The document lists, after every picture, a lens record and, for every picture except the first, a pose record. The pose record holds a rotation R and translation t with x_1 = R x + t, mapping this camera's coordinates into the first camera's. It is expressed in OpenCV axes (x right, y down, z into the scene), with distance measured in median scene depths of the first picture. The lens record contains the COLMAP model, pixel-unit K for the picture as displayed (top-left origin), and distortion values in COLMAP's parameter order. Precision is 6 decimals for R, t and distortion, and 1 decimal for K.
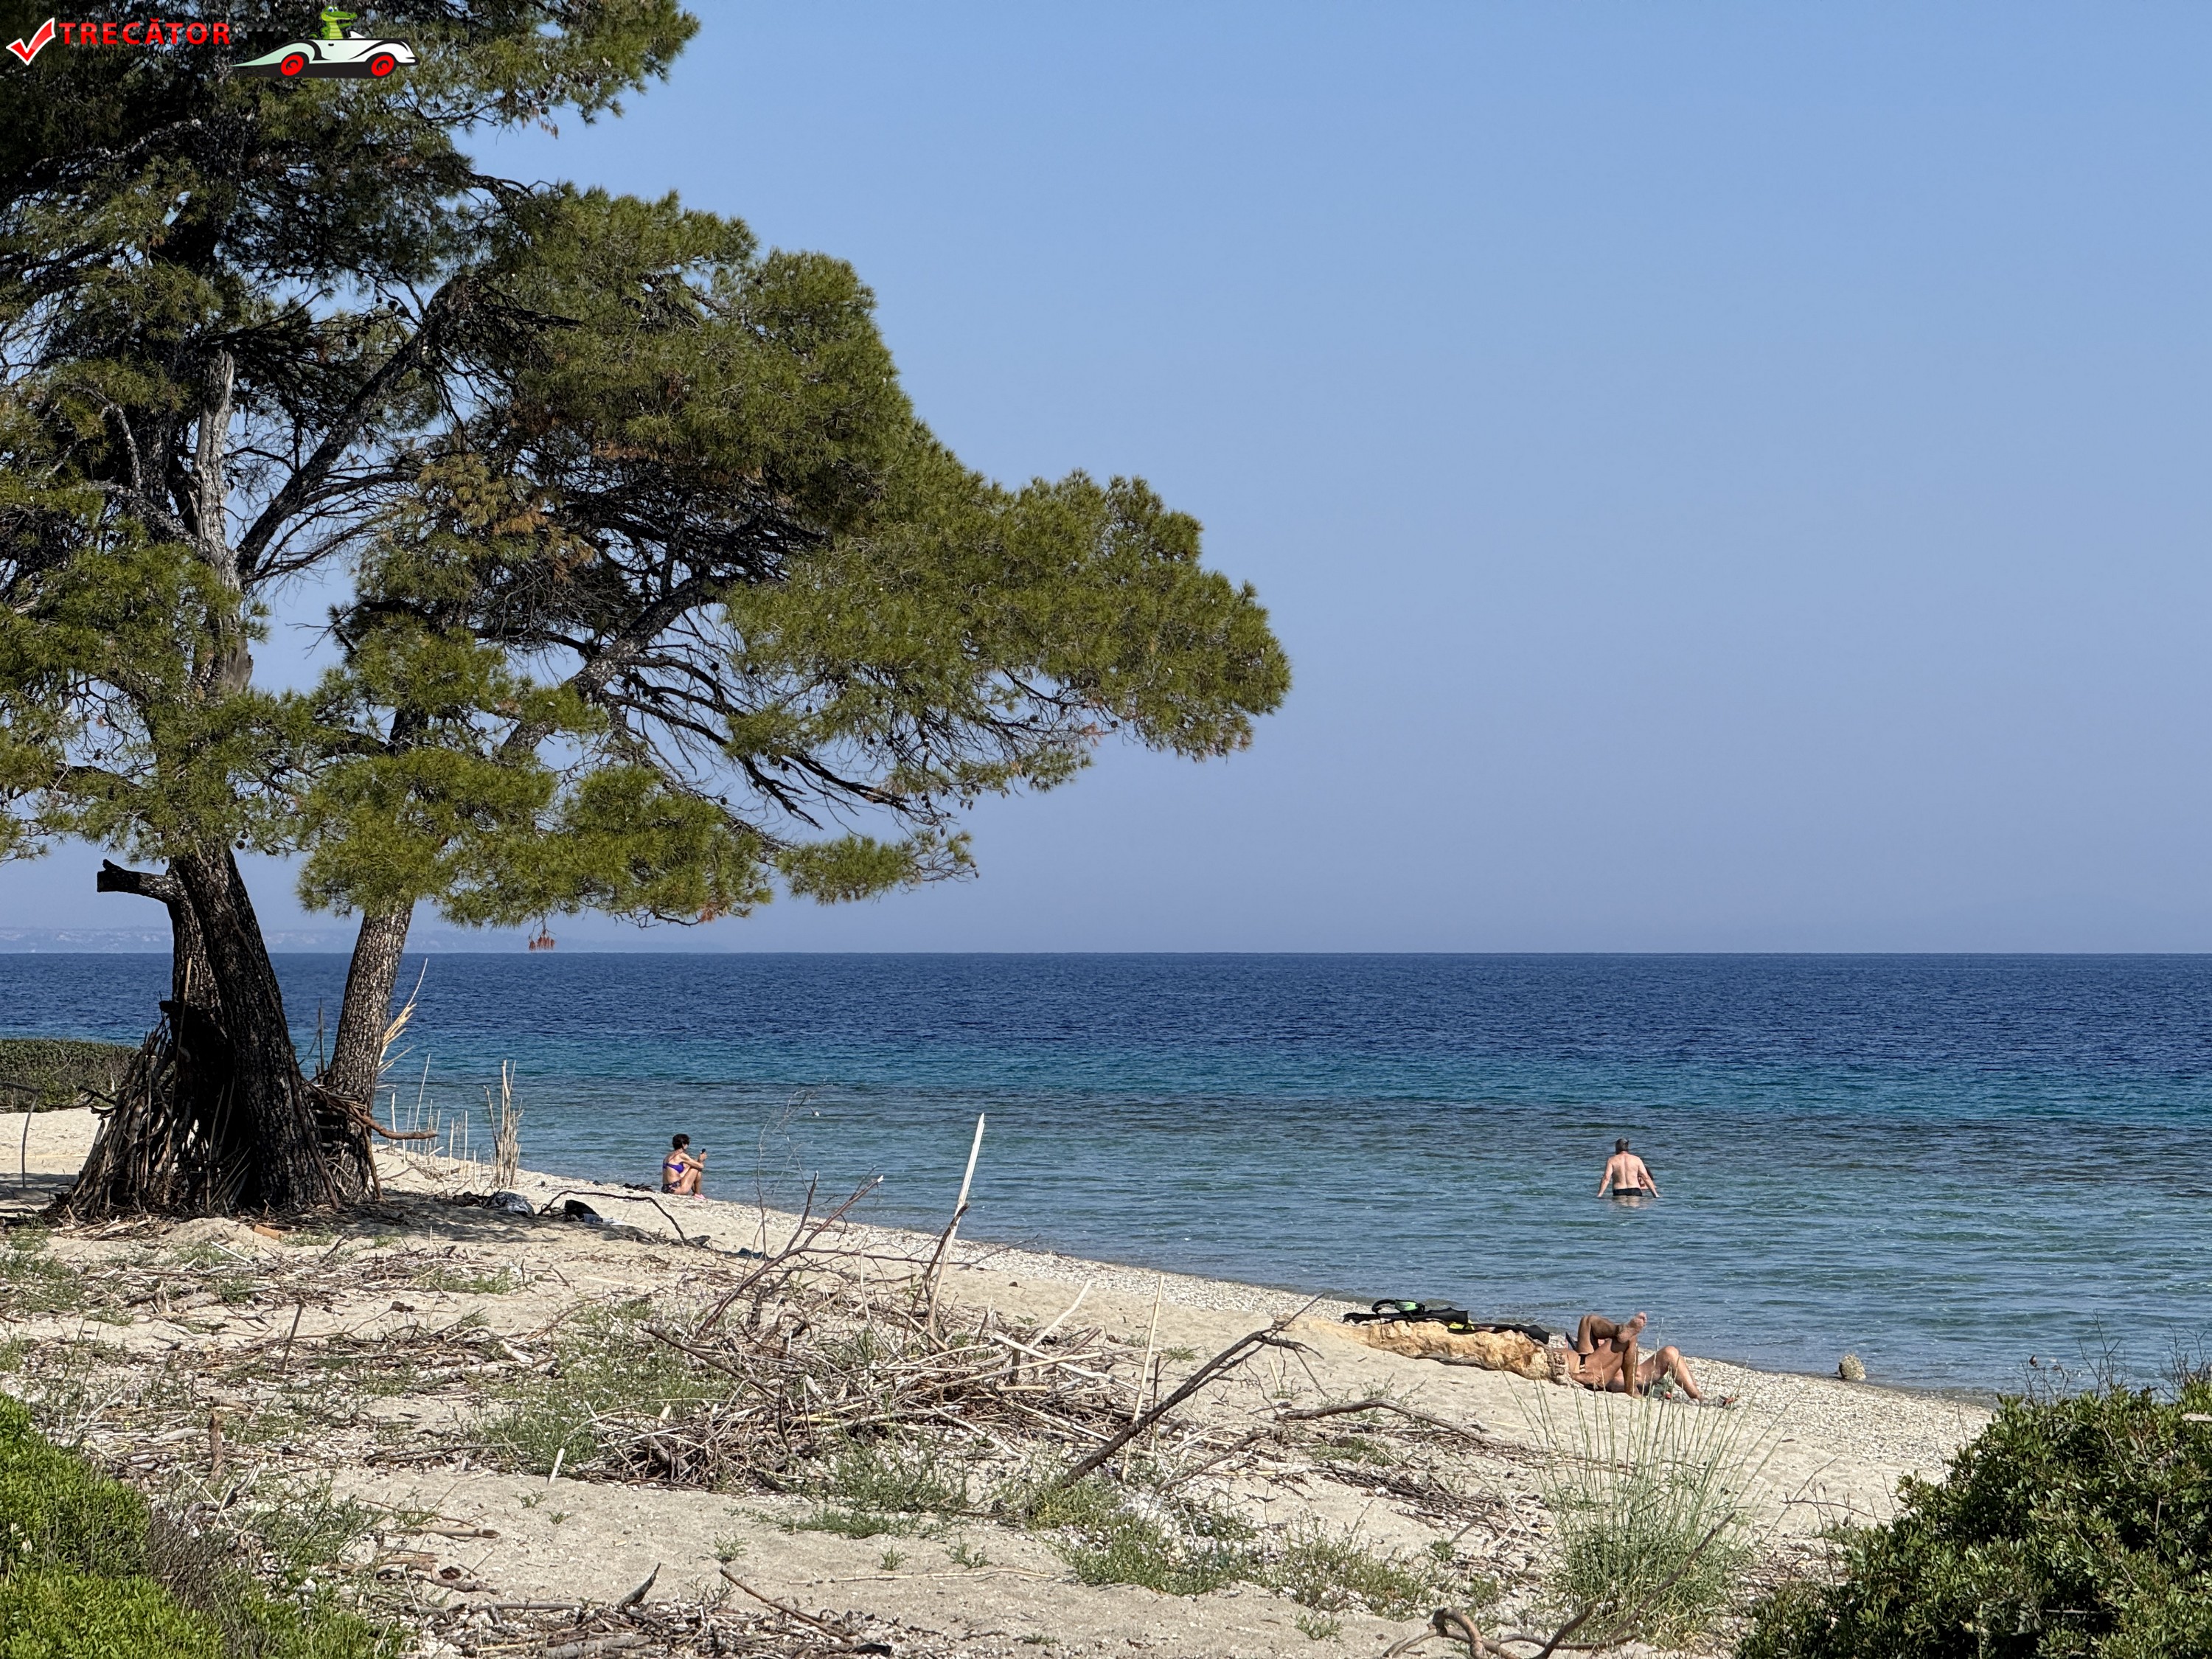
lens RADIAL K [[7521.4, 0, 1101.0], [0, 7521.4, 831.6], [0, 0, 1]] dist [0.189431, 0.000000]
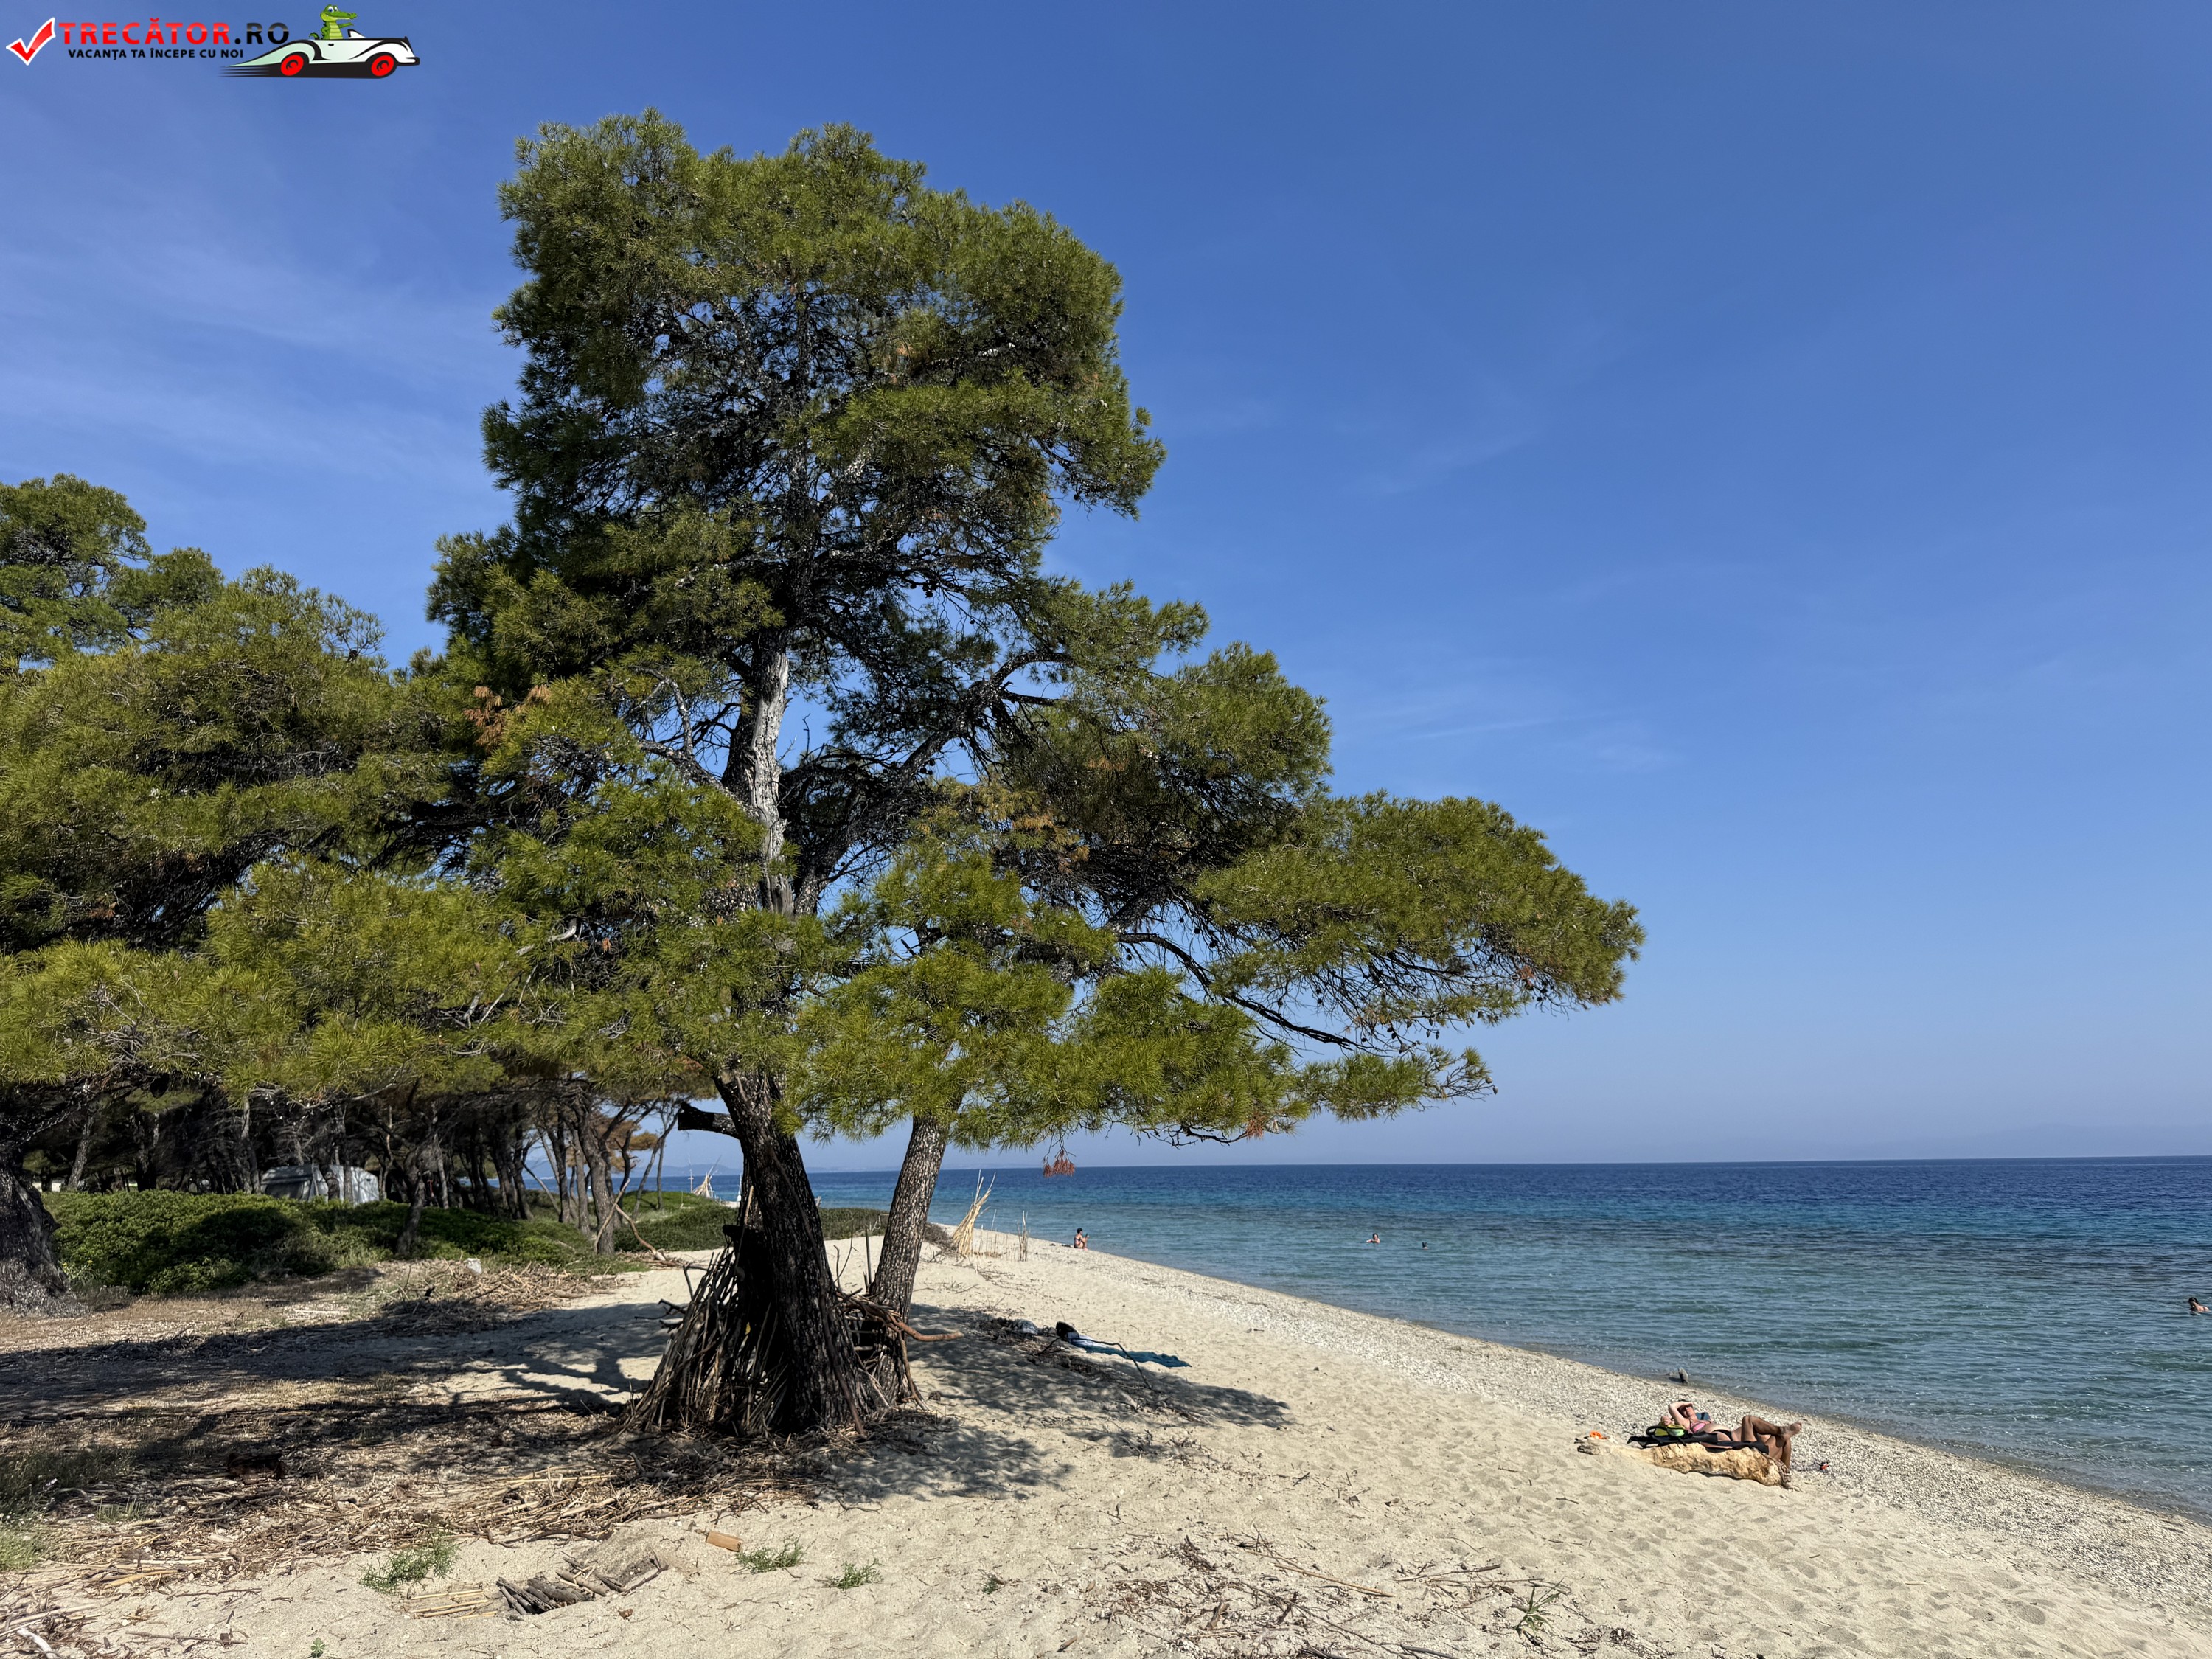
lens RADIAL K [[1493.5, 0, 1123.6], [0, 1493.5, 834.0], [0, 0, 1]] dist [0.062369, -0.027449]
pose [[0.999737, -0.018532, -0.013531, -0.059848], [0.015426, 0.979351, -0.201580, 0.011405], [0.016987, 0.201318, 0.979379, 0.772845]]
